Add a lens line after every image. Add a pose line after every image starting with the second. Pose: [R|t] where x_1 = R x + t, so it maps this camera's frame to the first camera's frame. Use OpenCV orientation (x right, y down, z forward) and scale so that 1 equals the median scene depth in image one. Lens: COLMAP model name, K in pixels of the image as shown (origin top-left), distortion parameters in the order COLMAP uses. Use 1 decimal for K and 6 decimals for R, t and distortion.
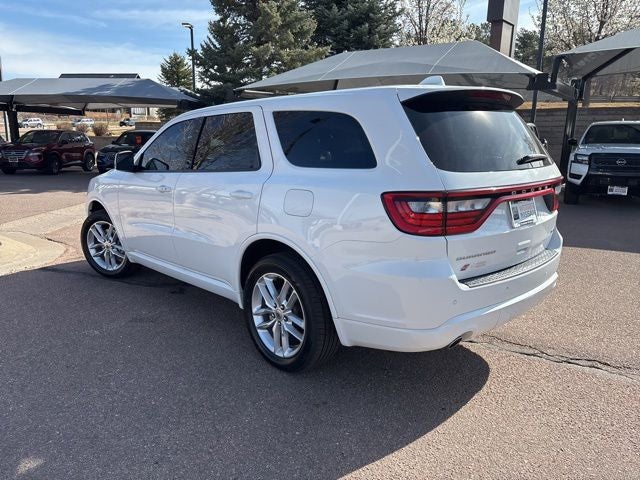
lens RADIAL K [[493.5, 0, 320.0], [0, 493.5, 240.0], [0, 0, 1]] dist [0.050687, -0.048588]
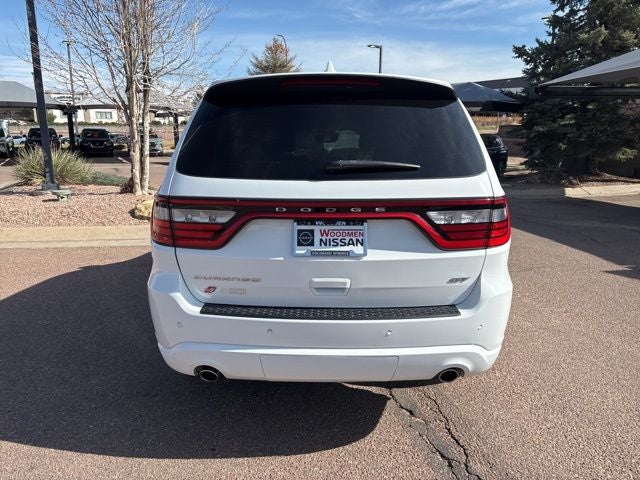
lens RADIAL K [[493.5, 0, 320.0], [0, 493.5, 240.0], [0, 0, 1]] dist [0.050687, -0.048588]
pose [[0.725001, 0.140605, -0.674243, 0.765074], [-0.146236, 0.988045, 0.048799, -0.075141], [0.673044, 0.063219, 0.736895, 0.384216]]
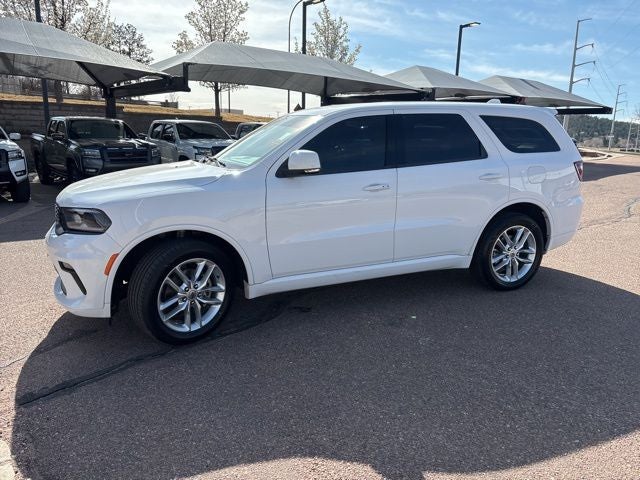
lens RADIAL K [[493.5, 0, 320.0], [0, 493.5, 240.0], [0, 0, 1]] dist [0.050687, -0.048588]
pose [[0.317692, -0.194249, 0.928084, -1.566870], [0.184286, 0.972776, 0.140520, -0.195425], [-0.930113, 0.126391, 0.344841, 0.973712]]
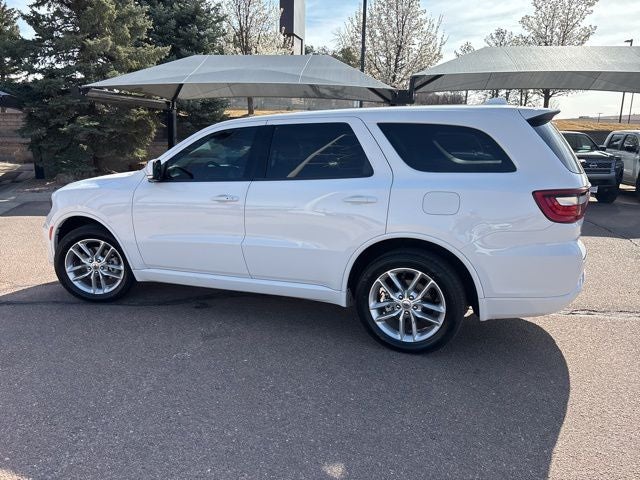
lens RADIAL K [[493.5, 0, 320.0], [0, 493.5, 240.0], [0, 0, 1]] dist [0.050687, -0.048588]
pose [[0.906109, -0.075343, 0.416281, -0.684045], [0.077641, 0.996916, 0.011433, -0.021572], [-0.415858, 0.021961, 0.909164, 0.056234]]
